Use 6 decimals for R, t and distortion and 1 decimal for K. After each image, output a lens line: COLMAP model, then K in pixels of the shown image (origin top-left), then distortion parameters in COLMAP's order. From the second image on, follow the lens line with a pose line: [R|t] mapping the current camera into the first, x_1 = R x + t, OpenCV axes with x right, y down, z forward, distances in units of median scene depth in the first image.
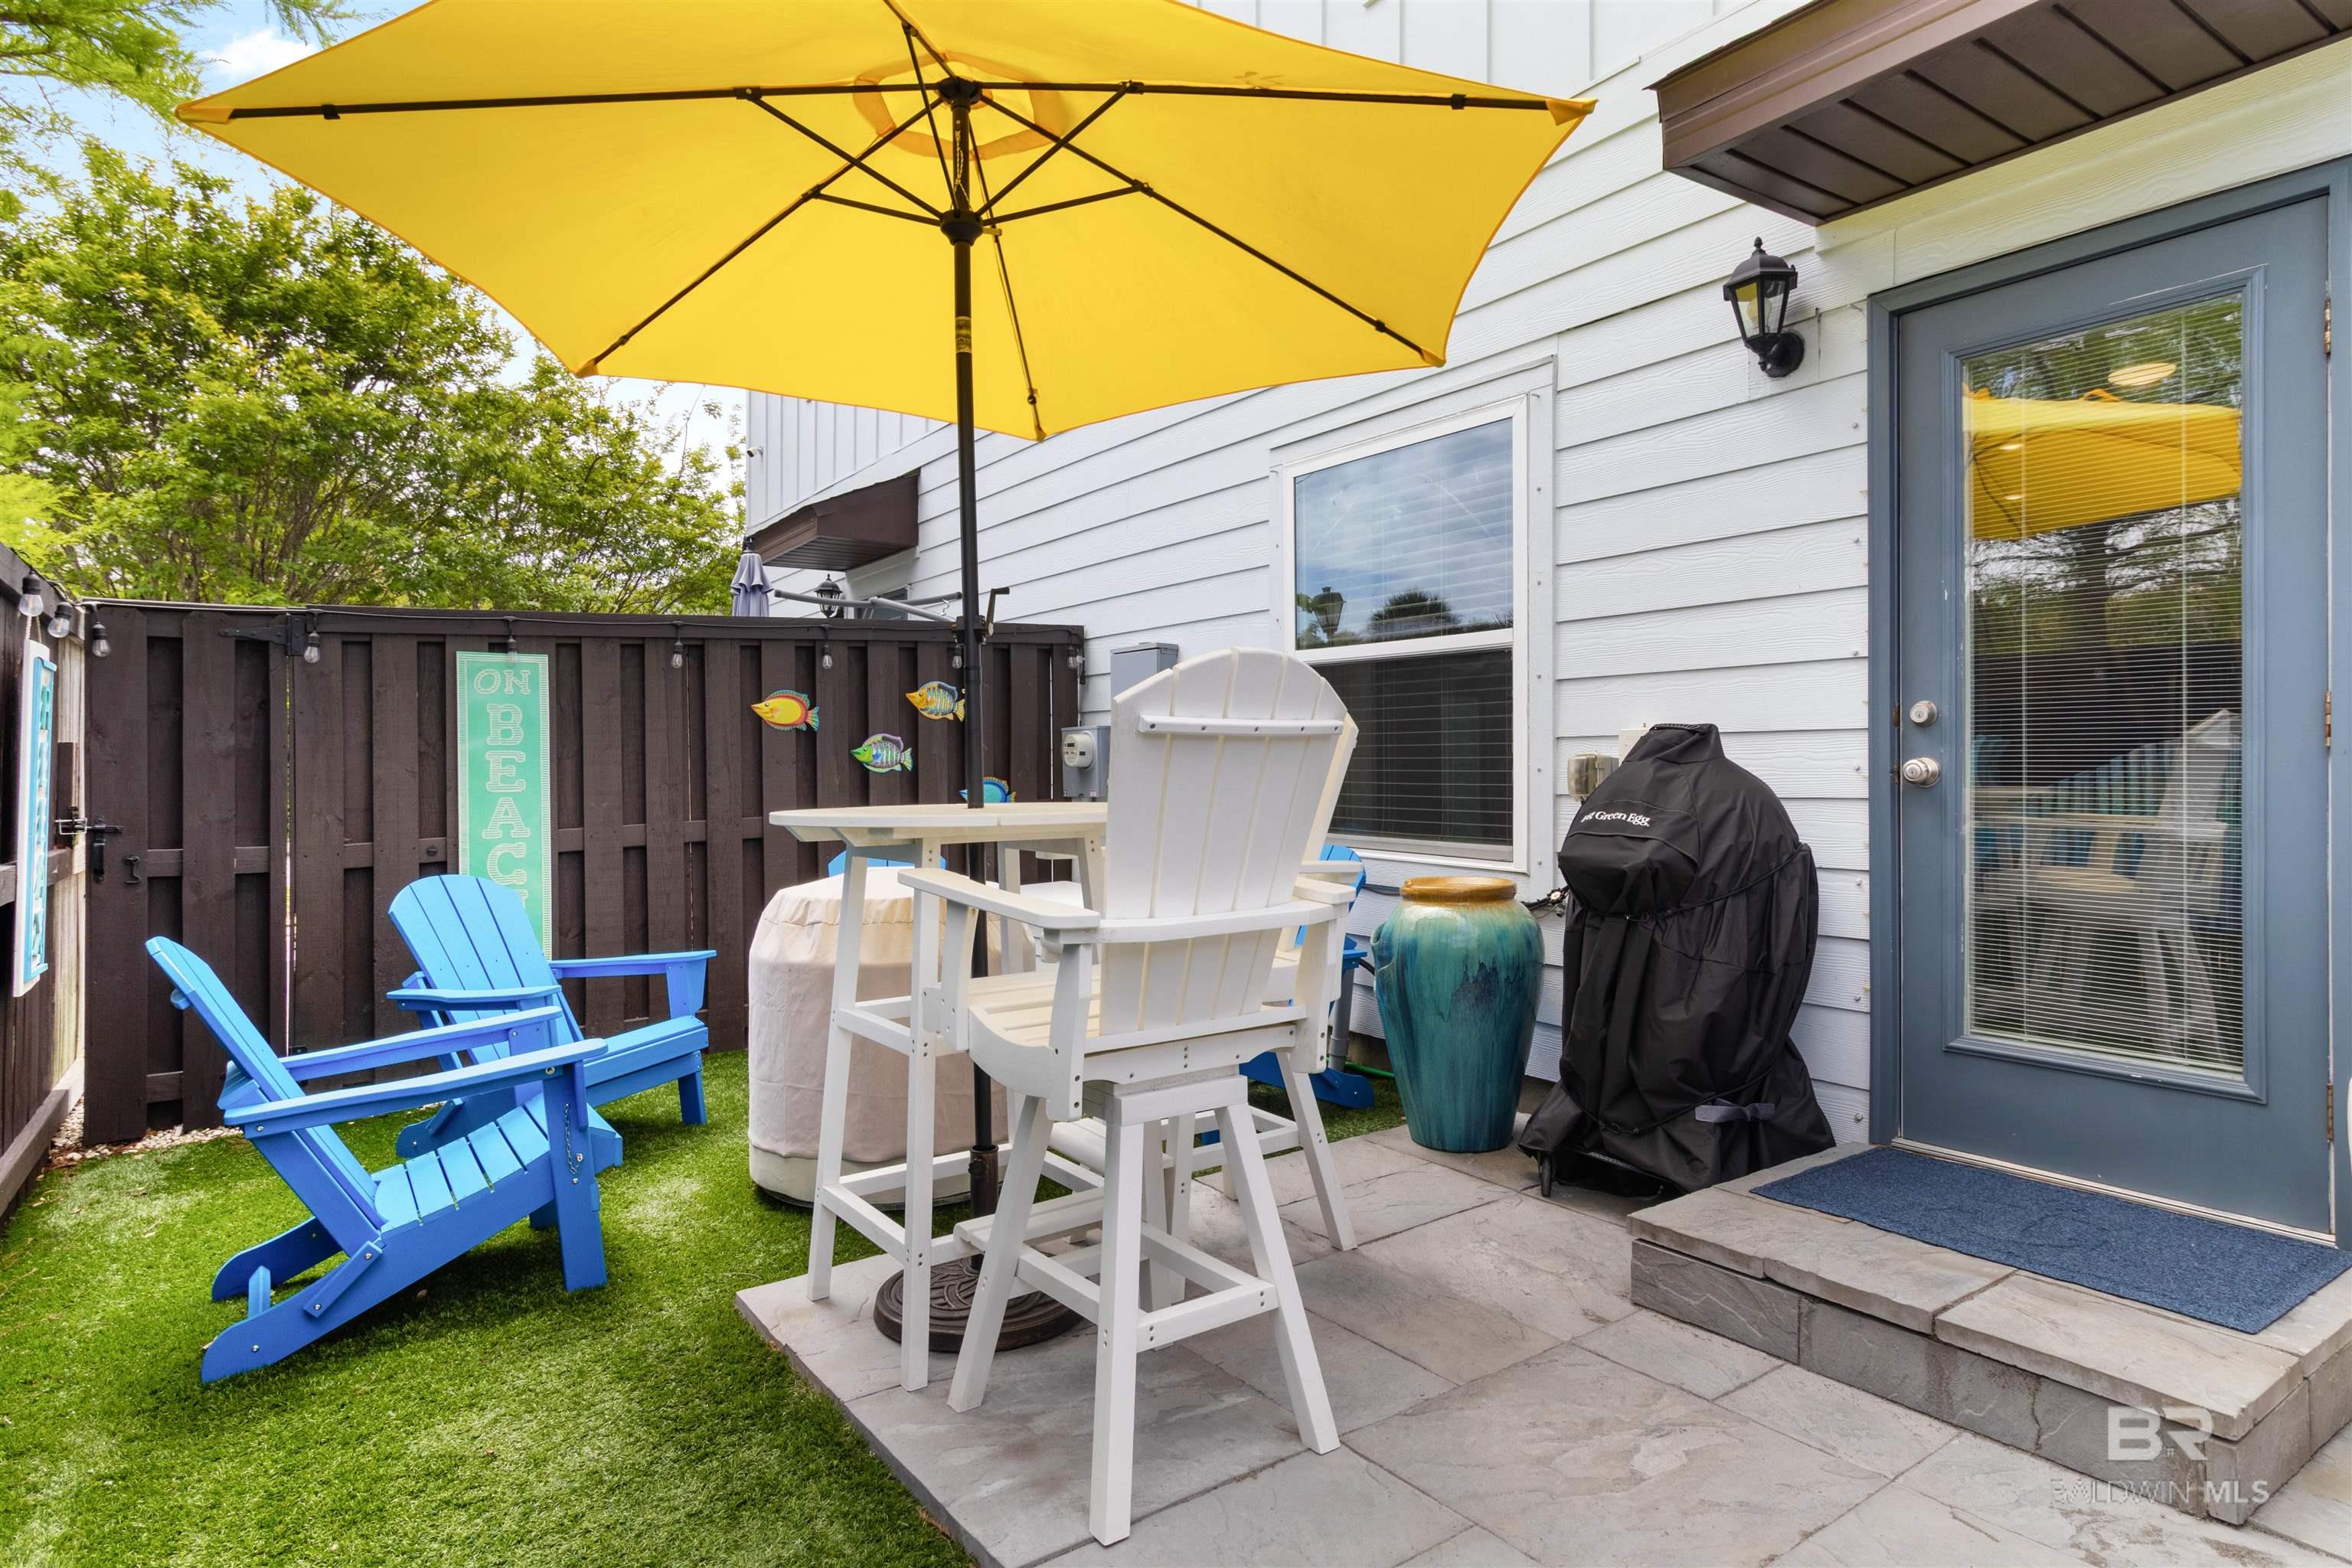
lens RADIAL K [[1285.9, 0, 1173.0], [0, 1285.9, 780.3], [0, 0, 1]] dist [0.007142, 0.000978]
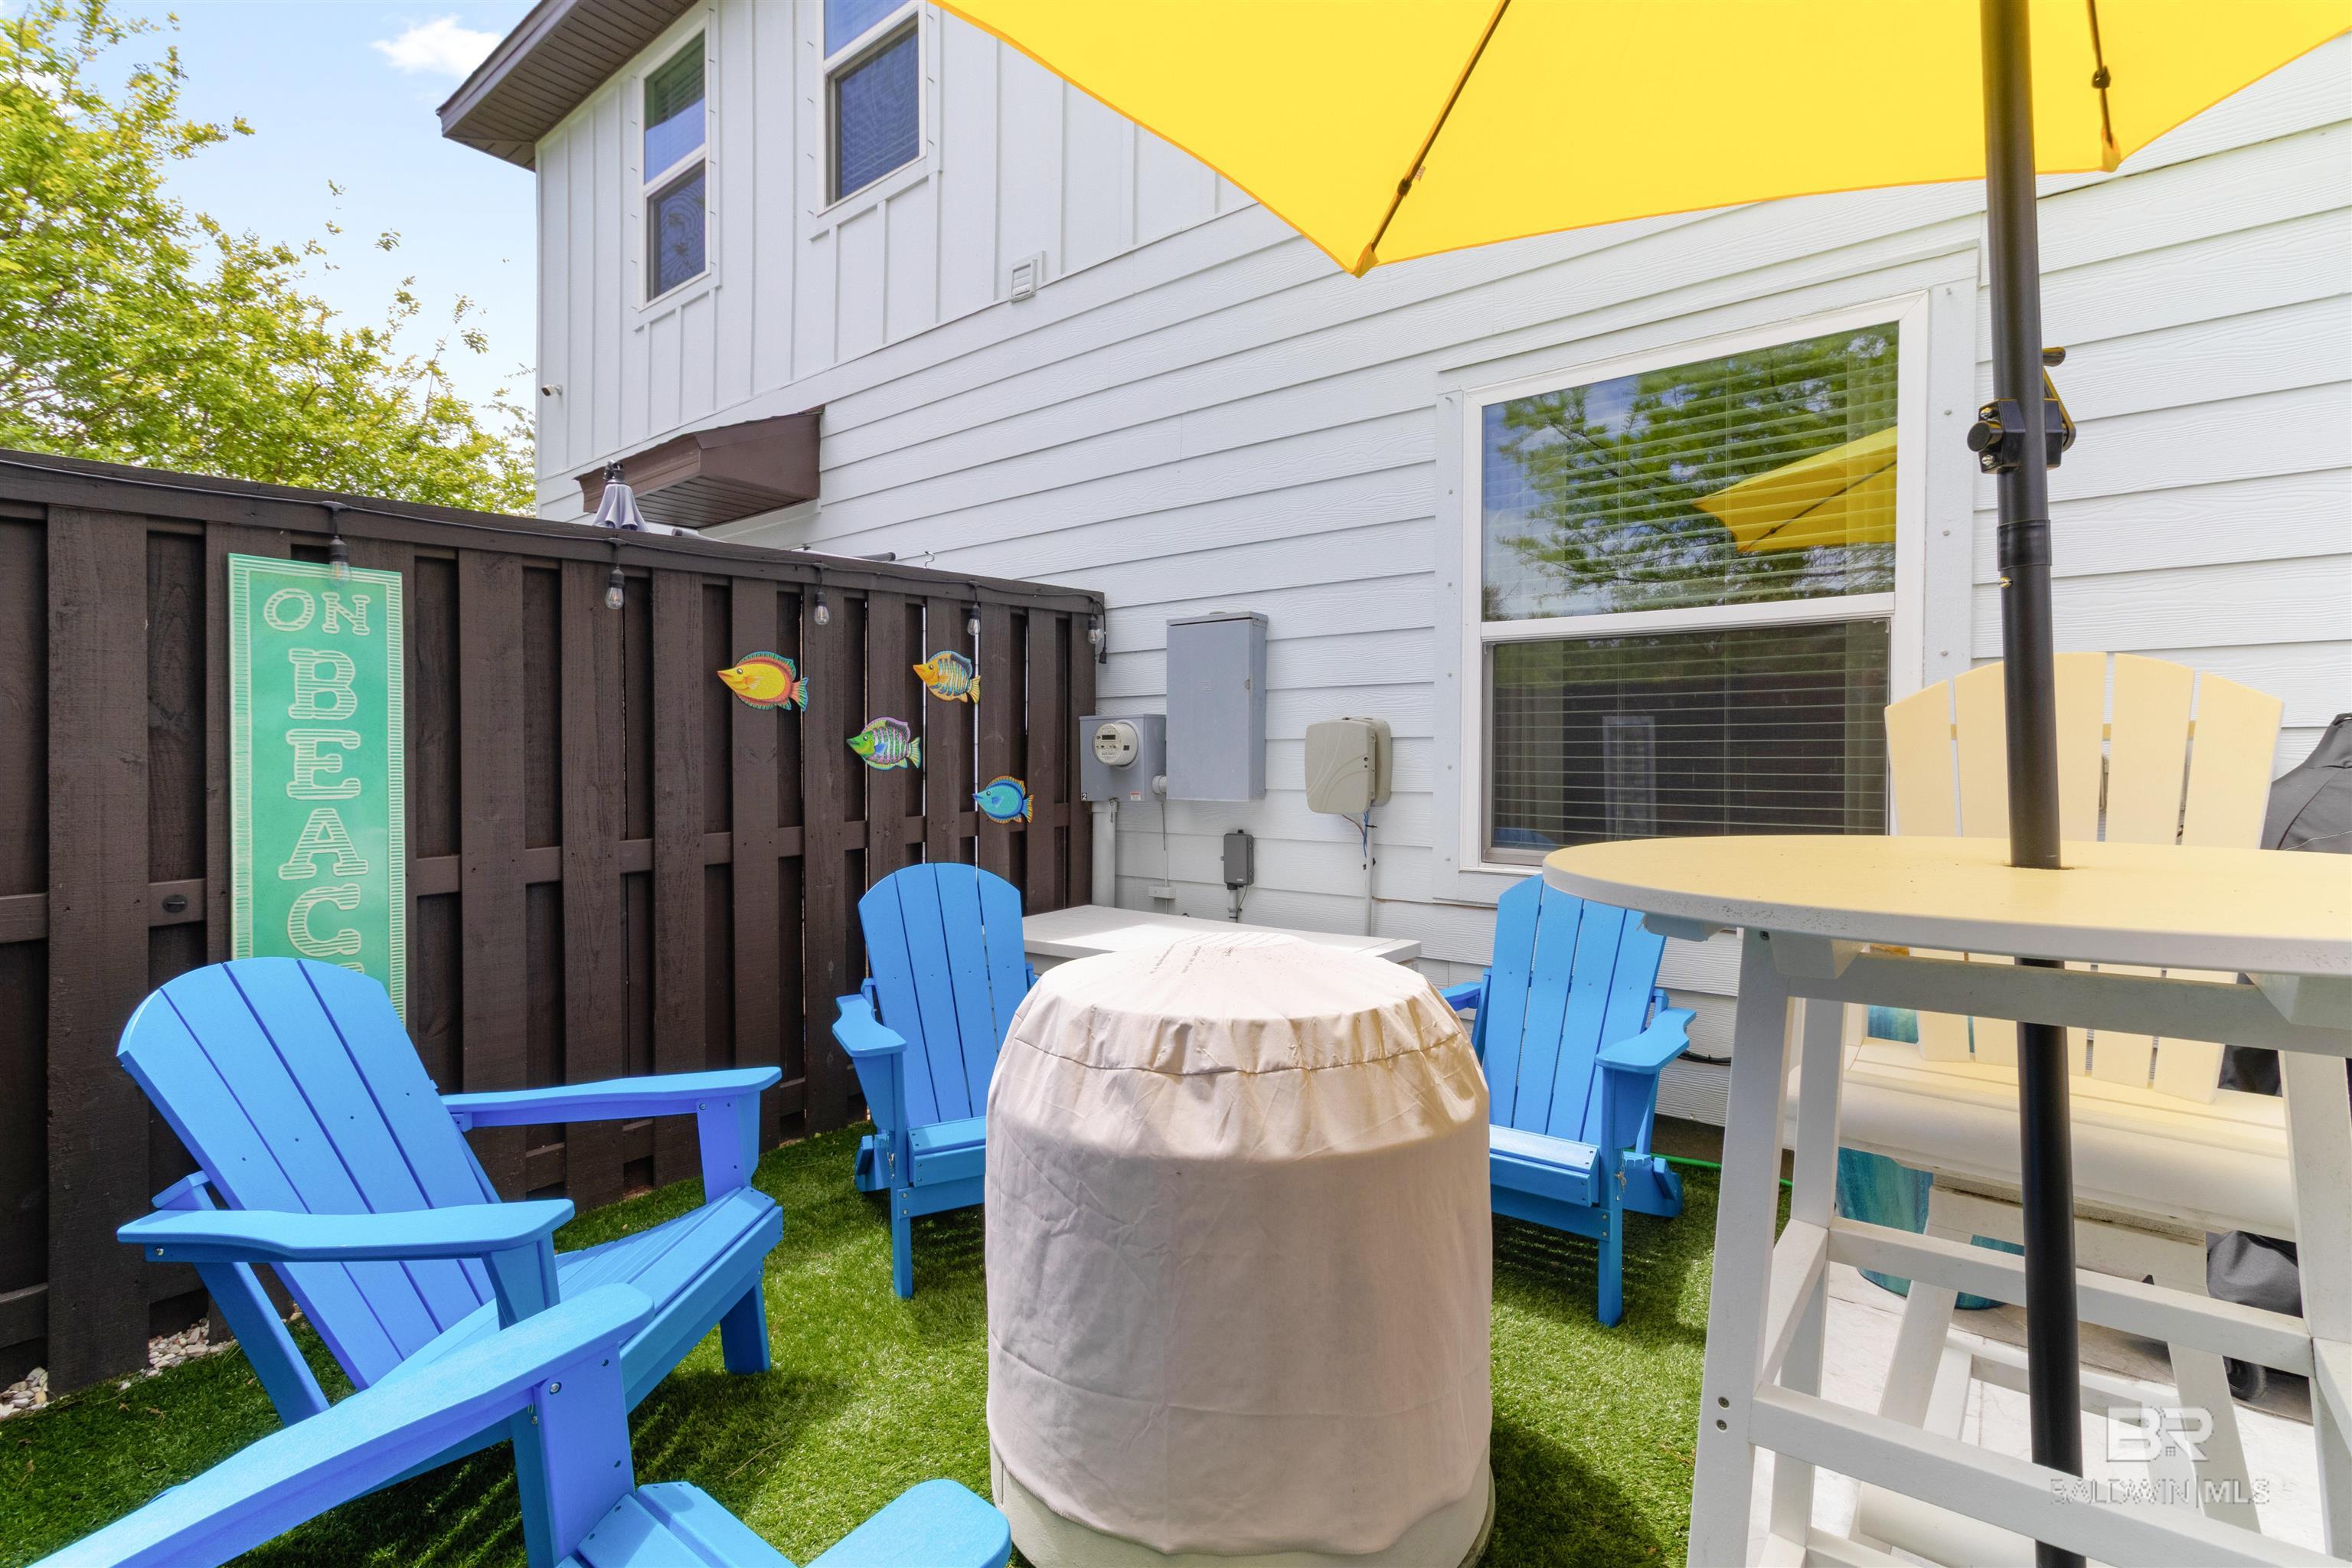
lens RADIAL K [[1093.7, 0, 1178.0], [0, 1093.7, 776.3], [0, 0, 1]] dist [0.004480, 0.001101]
pose [[0.958961, 0.005921, 0.283475, -0.275237], [-0.005832, 0.999982, -0.001161, -0.002904], [-0.283477, -0.000540, 0.958979, 0.392934]]
